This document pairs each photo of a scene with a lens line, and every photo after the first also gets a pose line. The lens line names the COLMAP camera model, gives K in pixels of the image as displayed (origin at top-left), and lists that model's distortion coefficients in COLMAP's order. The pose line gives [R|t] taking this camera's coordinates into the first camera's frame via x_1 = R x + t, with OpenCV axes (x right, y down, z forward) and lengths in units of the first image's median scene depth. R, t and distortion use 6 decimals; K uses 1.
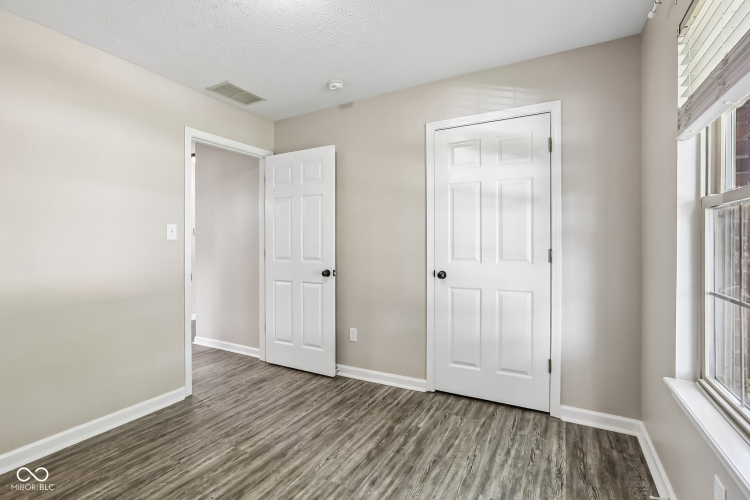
lens RADIAL K [[342.9, 0, 376.8], [0, 342.9, 247.3], [0, 0, 1]] dist [-0.042416, 0.013183]
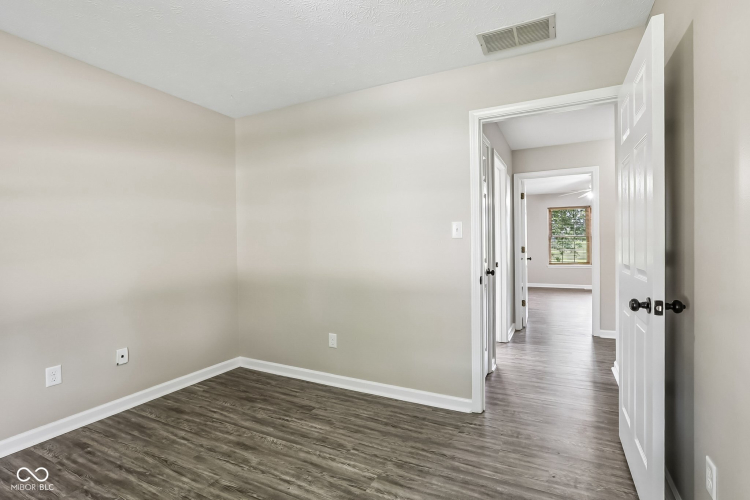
lens RADIAL K [[342.9, 0, 380.0], [0, 342.9, 248.5], [0, 0, 1]] dist [-0.042416, 0.013183]
pose [[0.049835, 0.020723, -0.998542, 0.364941], [0.003118, 0.999777, 0.020904, -0.015536], [0.998753, -0.004155, 0.049759, 0.806038]]
